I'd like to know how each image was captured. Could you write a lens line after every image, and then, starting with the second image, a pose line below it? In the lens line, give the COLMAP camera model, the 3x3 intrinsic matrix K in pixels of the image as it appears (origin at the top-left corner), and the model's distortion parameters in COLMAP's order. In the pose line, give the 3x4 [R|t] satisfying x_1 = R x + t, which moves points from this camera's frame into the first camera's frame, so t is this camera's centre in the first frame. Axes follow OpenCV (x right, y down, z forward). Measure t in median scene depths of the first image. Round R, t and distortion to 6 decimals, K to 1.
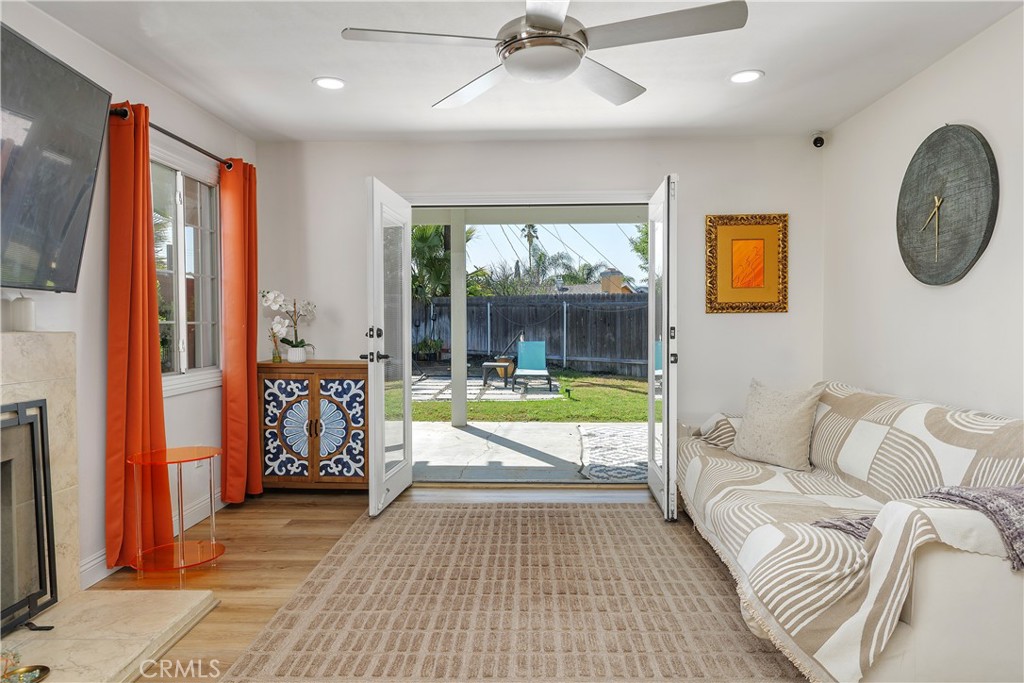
lens RADIAL K [[675.3, 0, 508.7], [0, 675.3, 339.0], [0, 0, 1]] dist [0.000556, 0.000126]
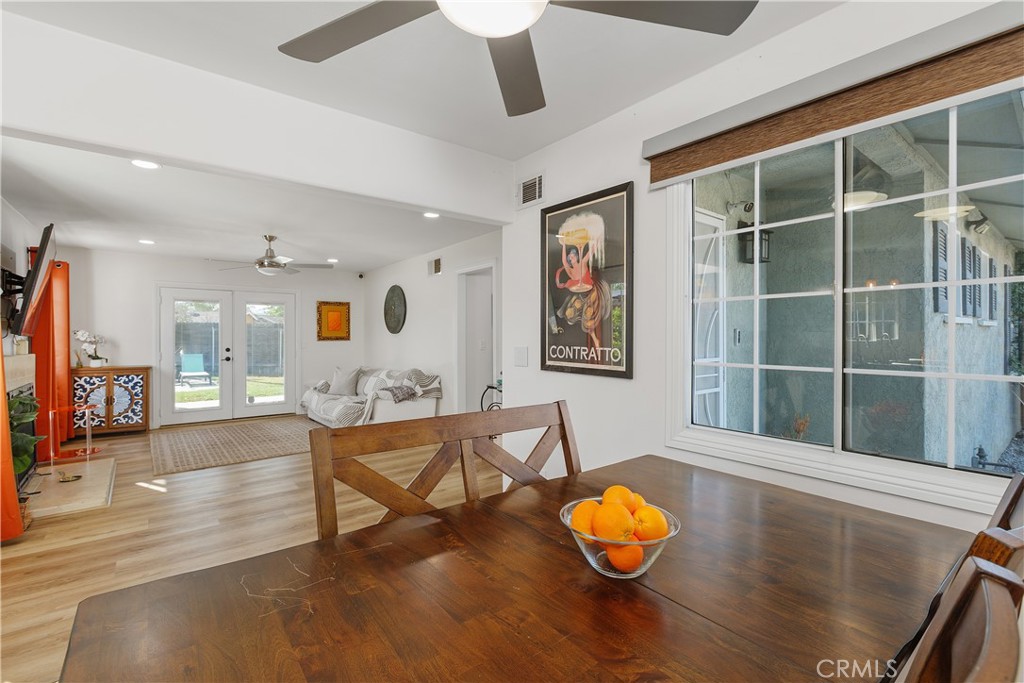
lens RADIAL K [[467.4, 0, 510.1], [0, 467.4, 338.8], [0, 0, 1]] dist [0.009222, -0.000104]
pose [[0.767386, -0.000015, 0.641186, -0.271342], [0.014117, 0.999758, -0.016873, -0.007276], [-0.641030, 0.022000, 0.767200, -0.783760]]
